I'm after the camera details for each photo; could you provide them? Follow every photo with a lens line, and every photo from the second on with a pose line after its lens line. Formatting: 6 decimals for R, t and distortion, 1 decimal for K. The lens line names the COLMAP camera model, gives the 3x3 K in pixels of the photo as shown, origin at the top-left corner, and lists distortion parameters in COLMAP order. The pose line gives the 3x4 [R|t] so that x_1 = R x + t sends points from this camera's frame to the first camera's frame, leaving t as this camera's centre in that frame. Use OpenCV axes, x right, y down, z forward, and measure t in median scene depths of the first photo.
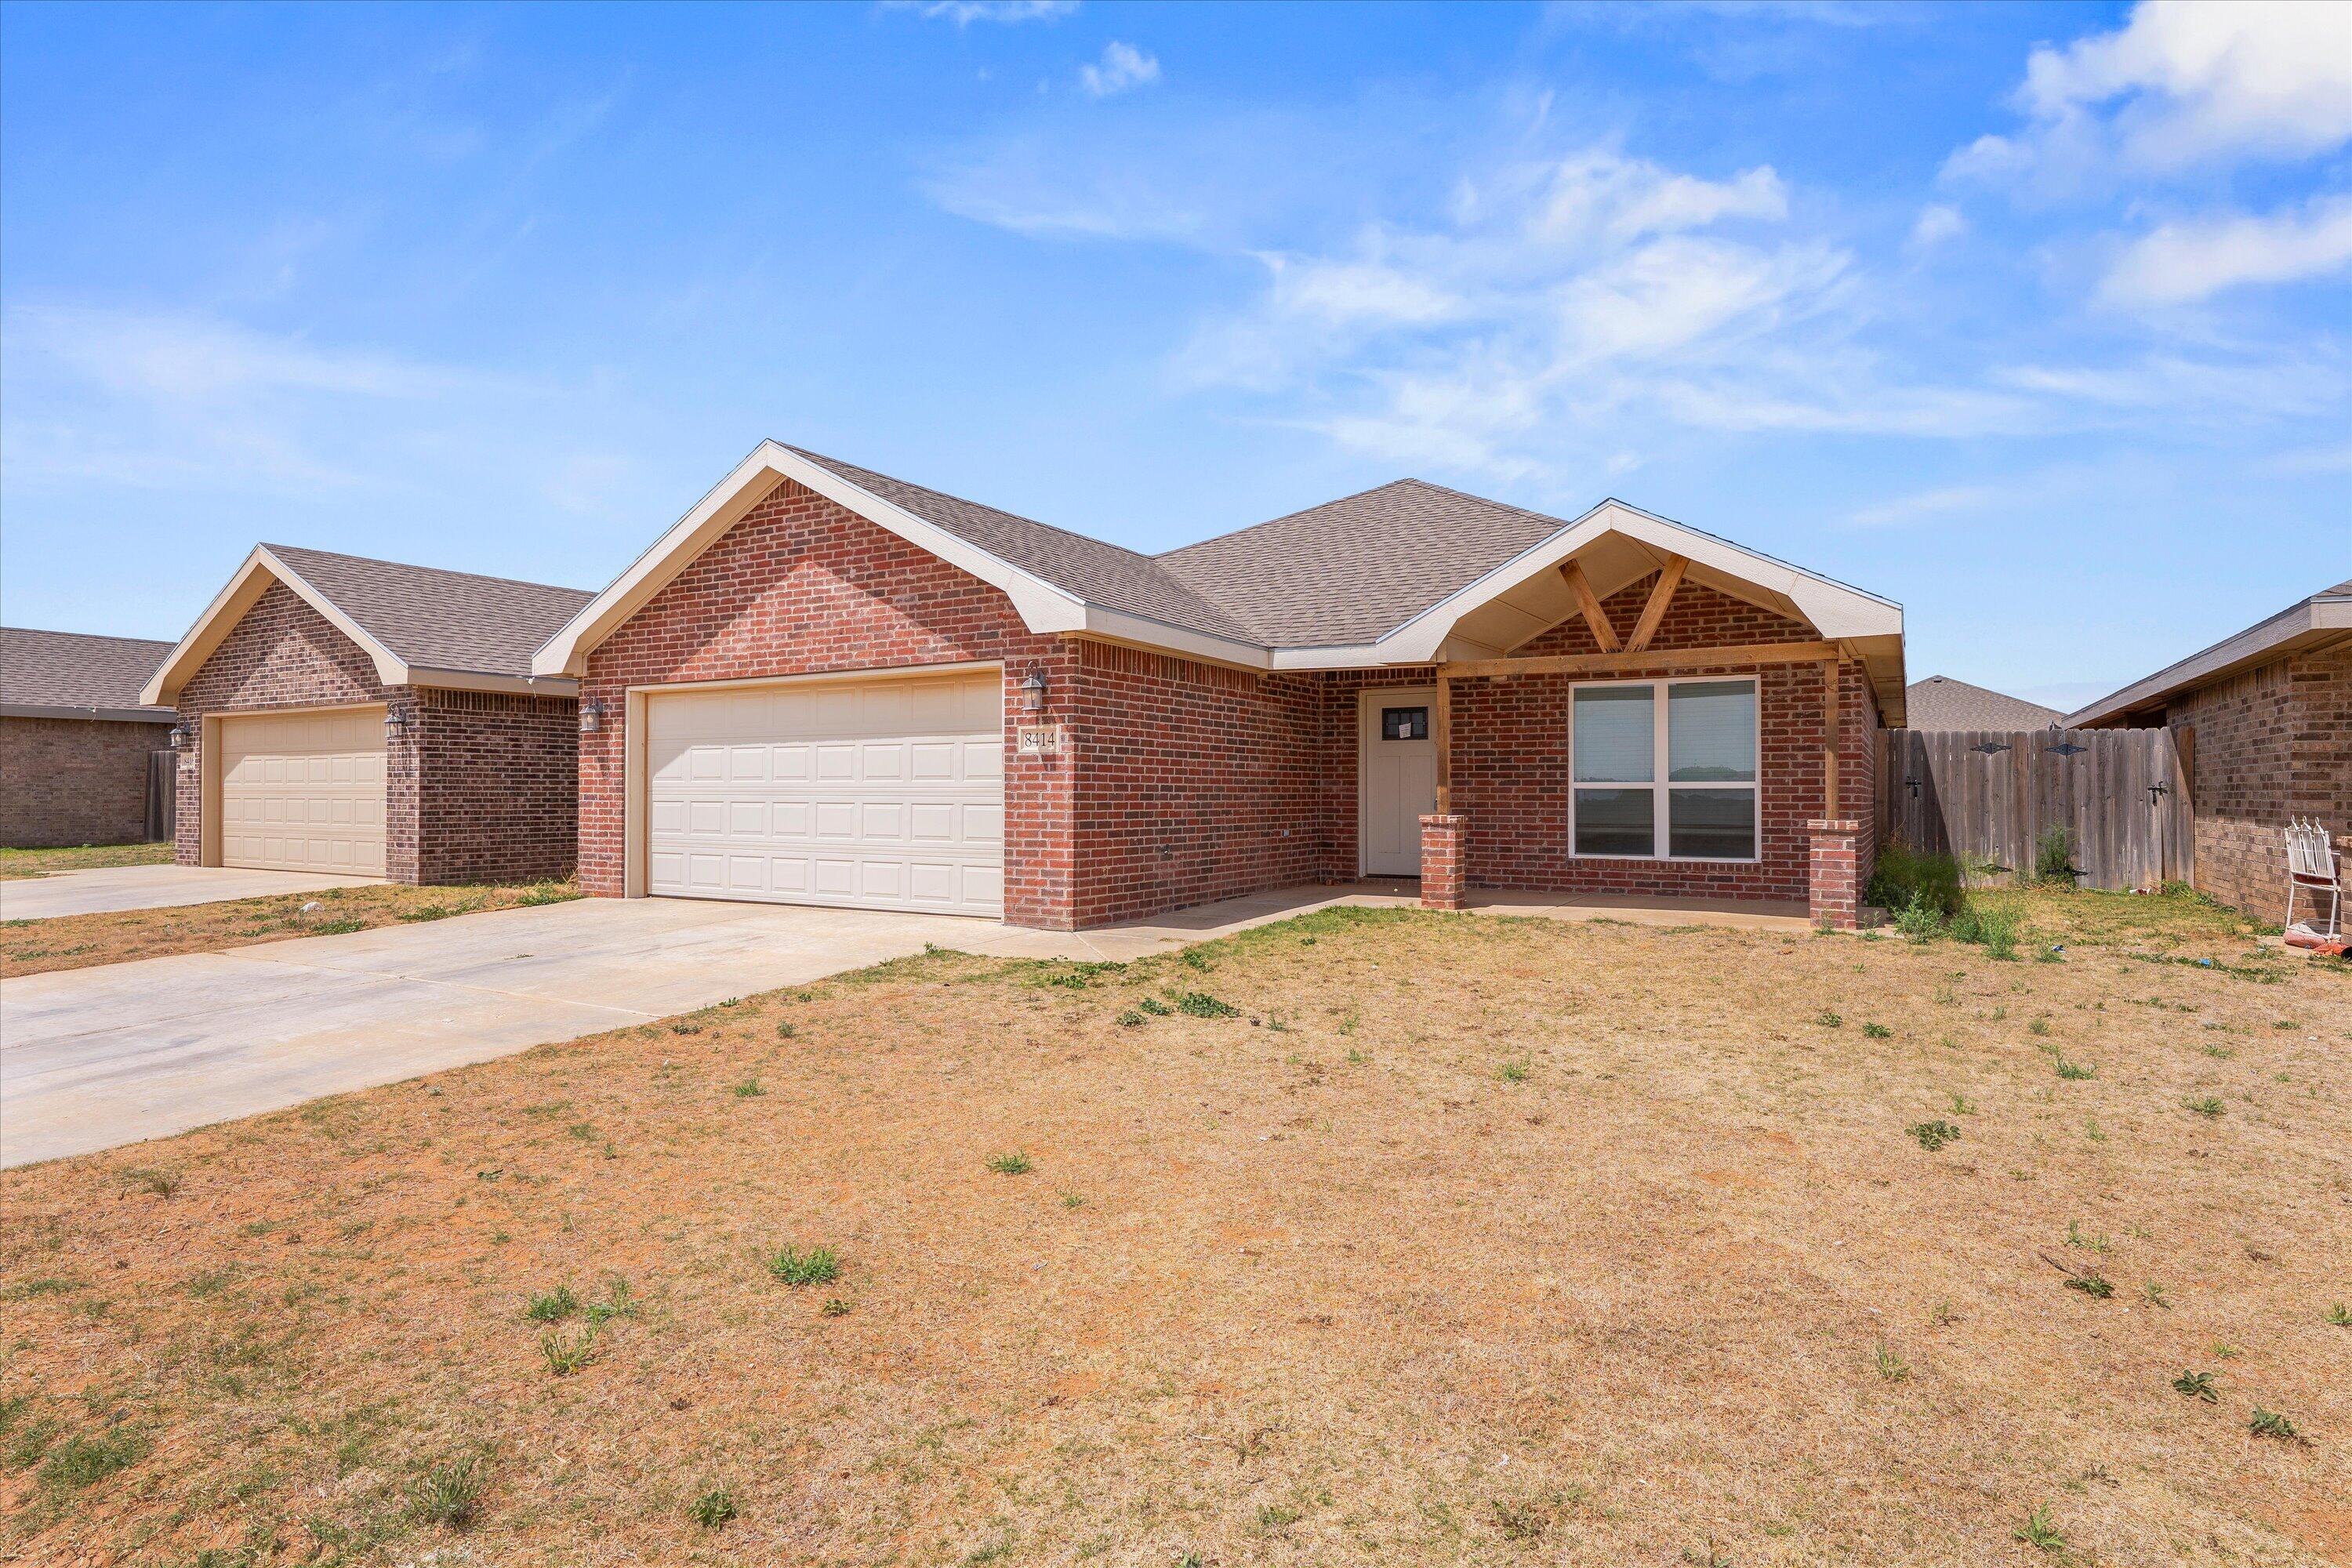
lens RADIAL K [[1094.7, 0, 1172.4], [0, 1094.7, 777.4], [0, 0, 1]] dist [0.002205, 0.000776]
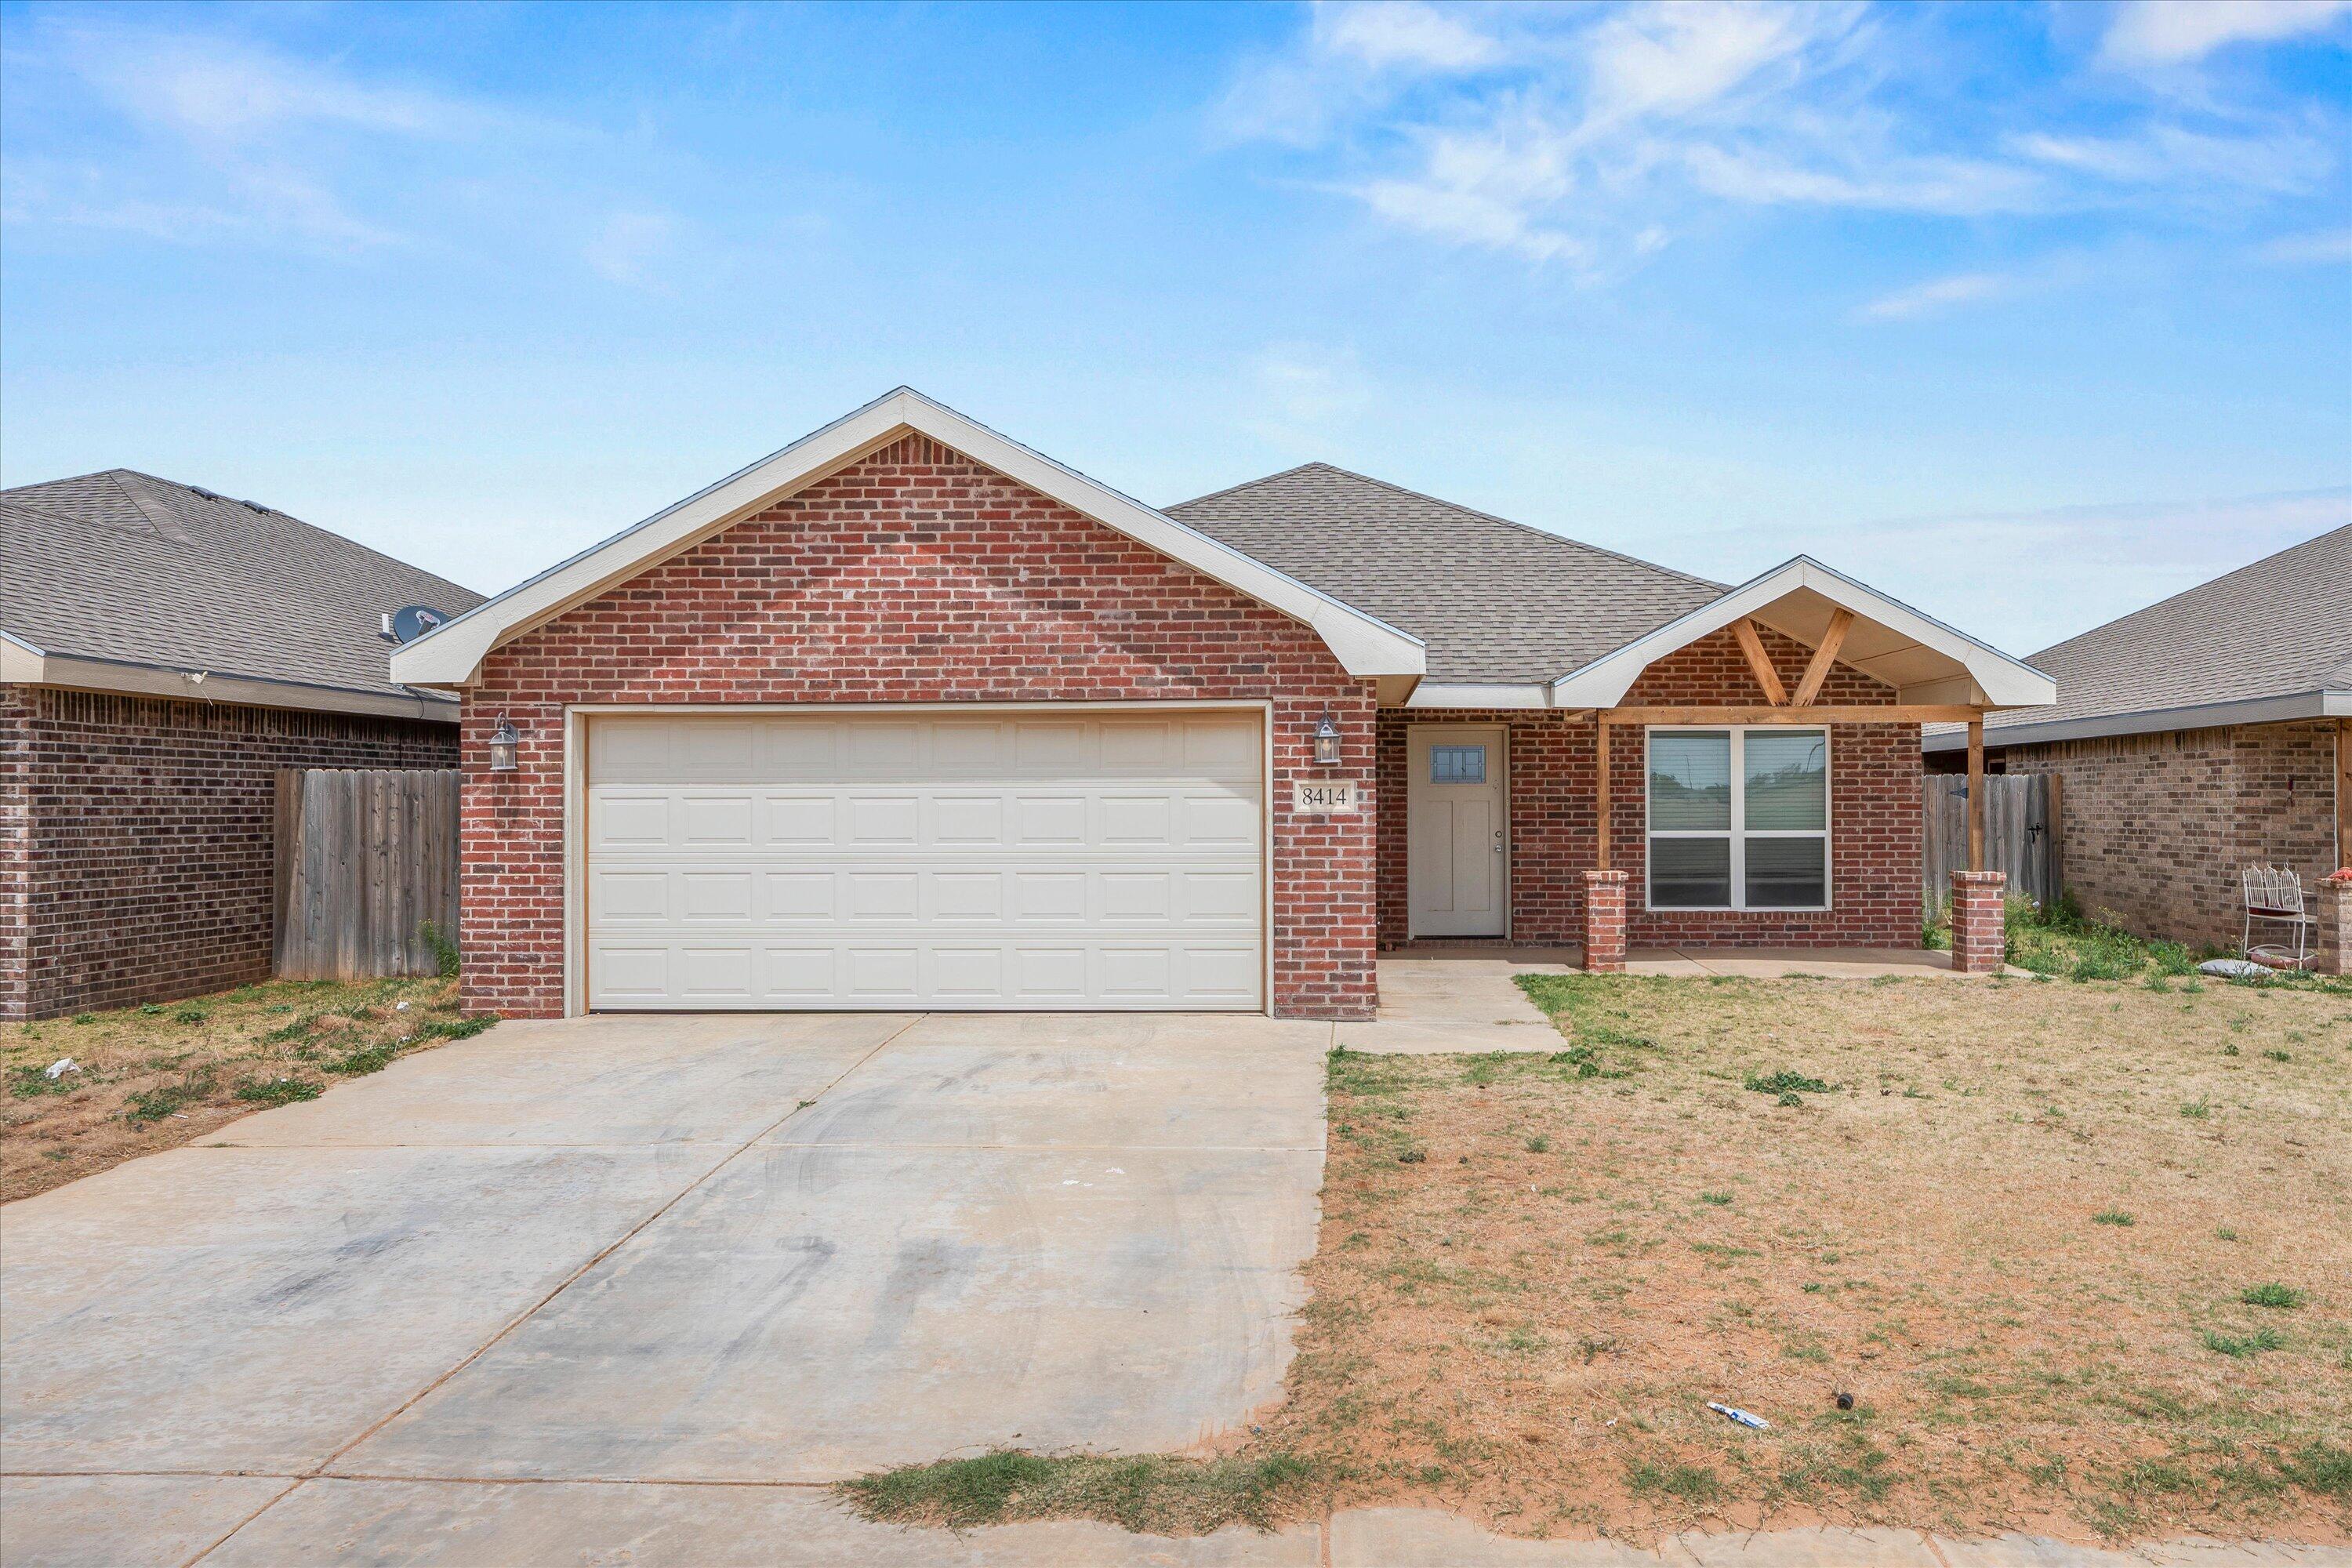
lens RADIAL K [[1464.3, 0, 1265.3], [0, 1464.3, 790.6], [0, 0, 1]] dist [0.005772, 0.001698]
pose [[0.904474, 0.001735, 0.426524, -0.540039], [-0.000318, 0.999994, -0.003393, -0.029616], [-0.426528, 0.002934, 0.904470, -0.003790]]
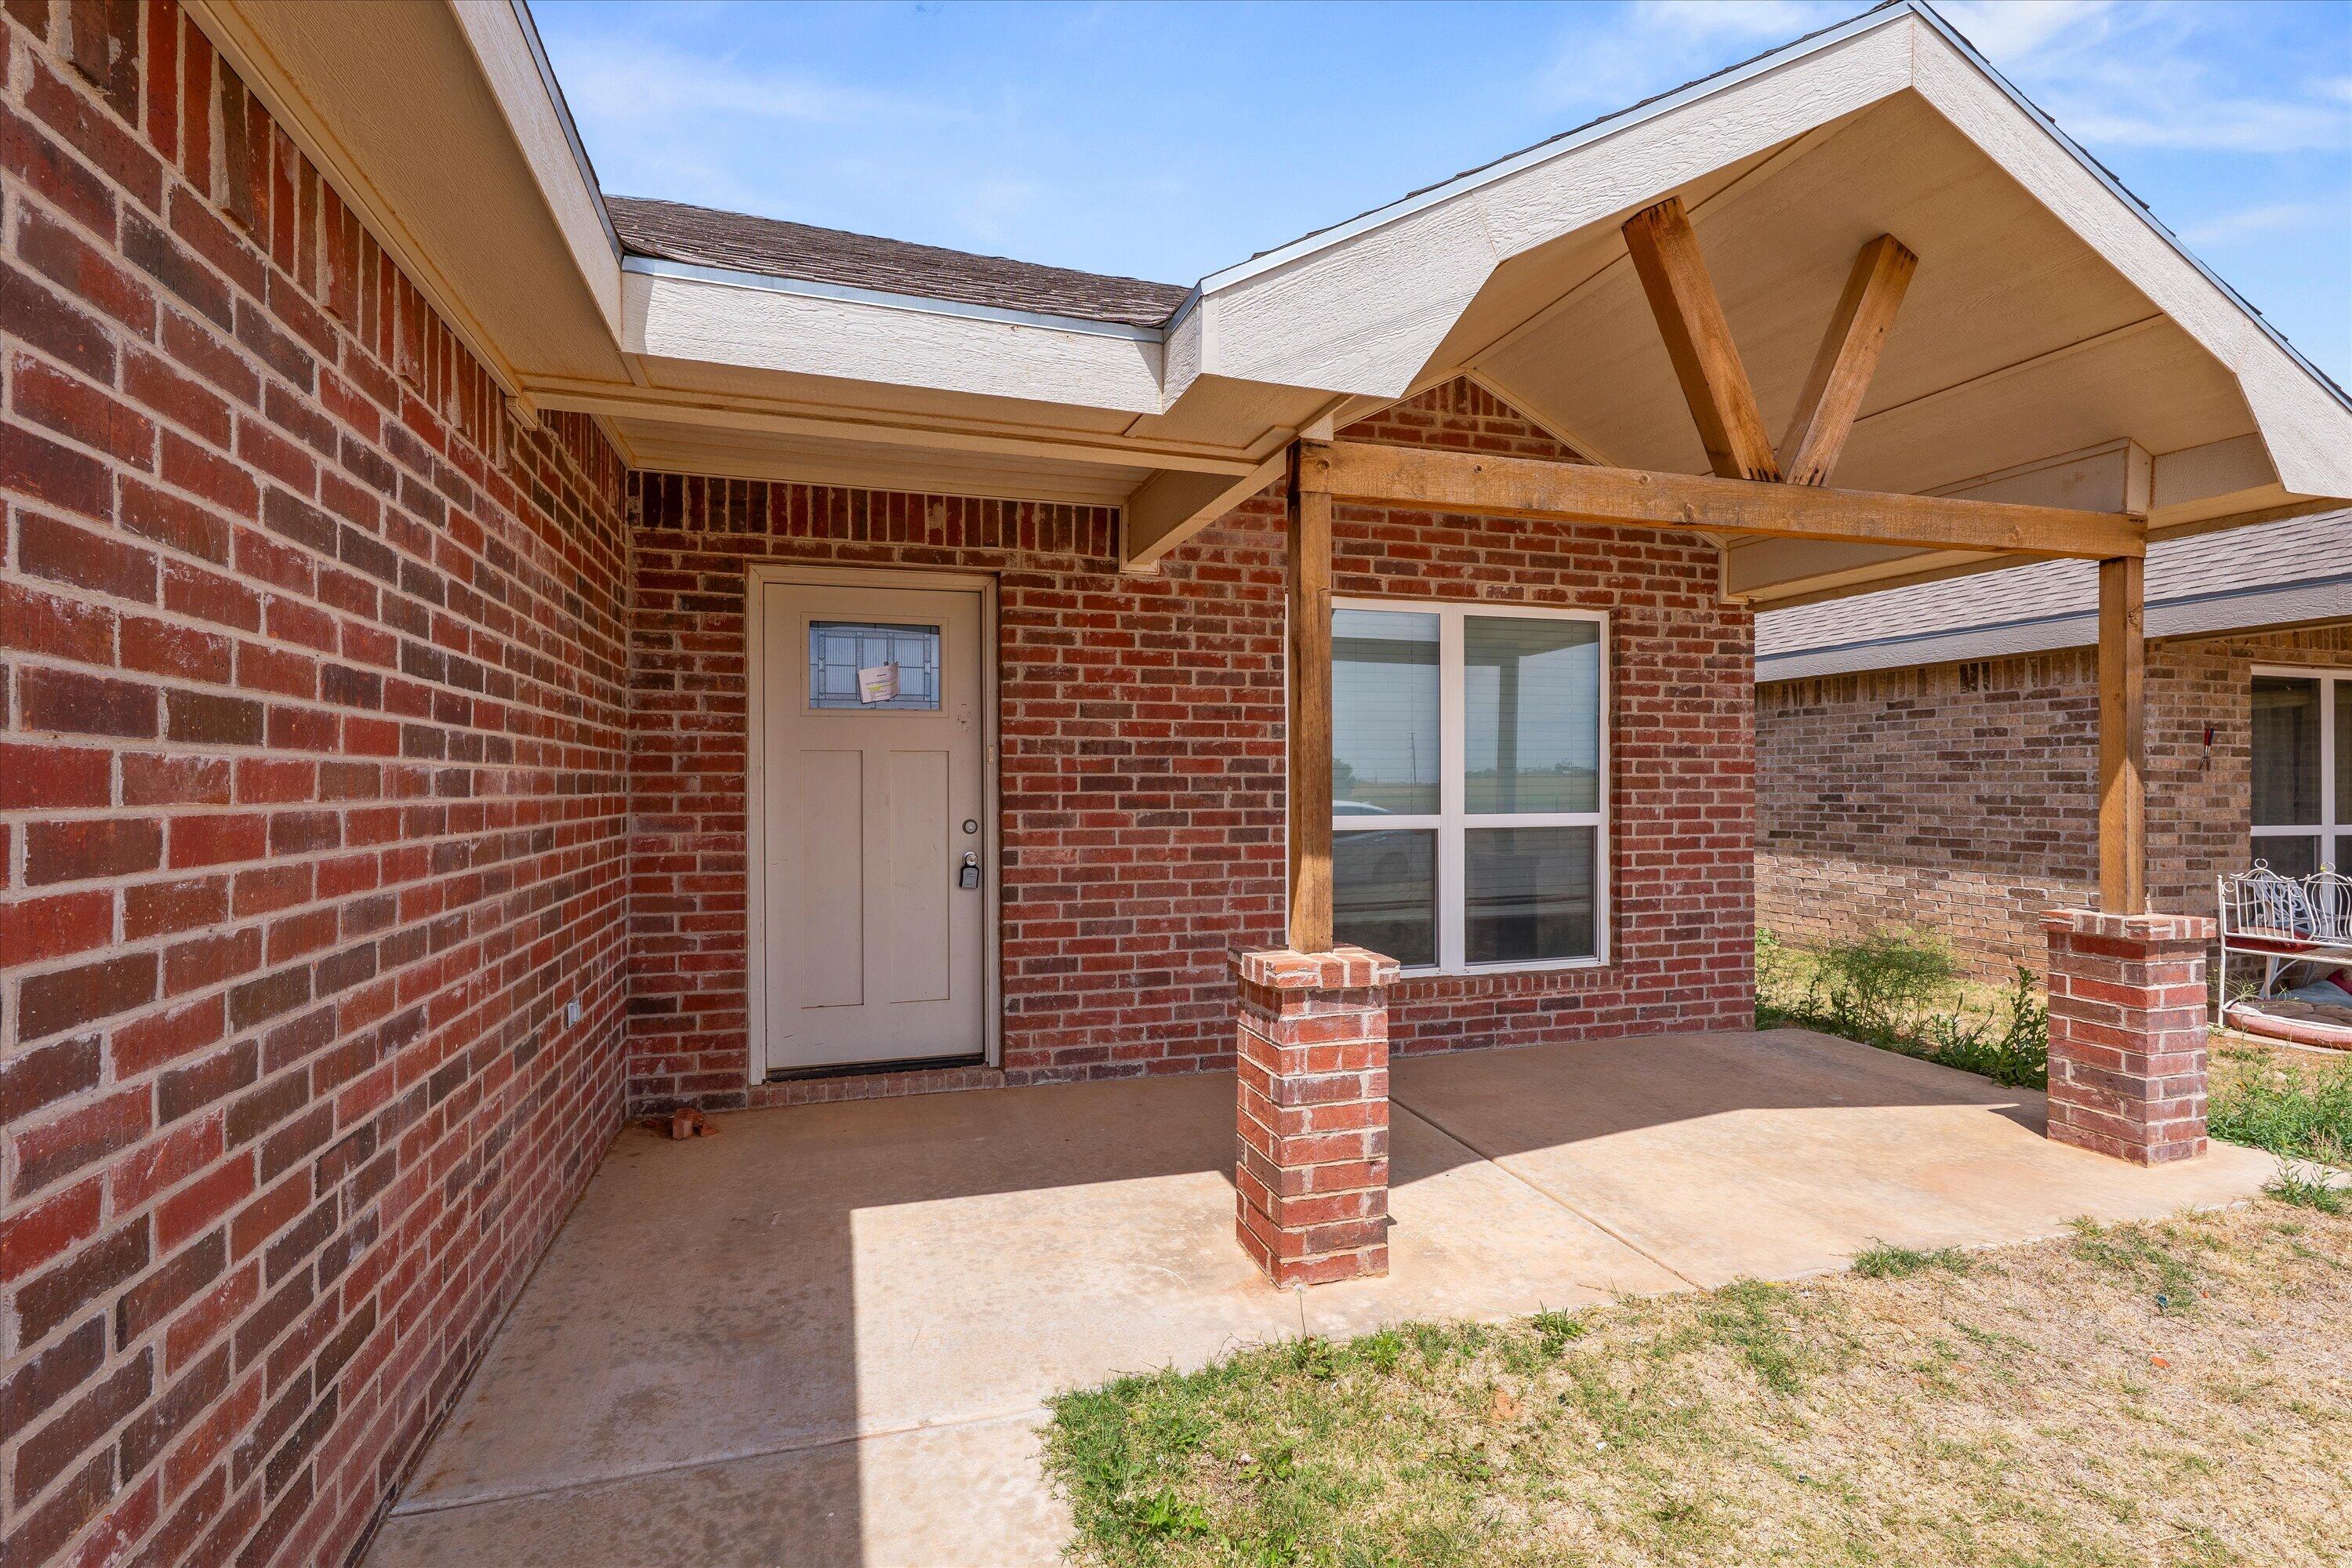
lens RADIAL K [[1141.8, 0, 1217.8], [0, 1141.8, 787.0], [0, 0, 1]] dist [-0.004137, 0.000095]
pose [[0.677438, -0.003581, 0.735571, -0.000124], [-0.003819, 0.999958, 0.008386, -0.013215], [-0.735570, -0.008490, 0.677396, 0.801010]]
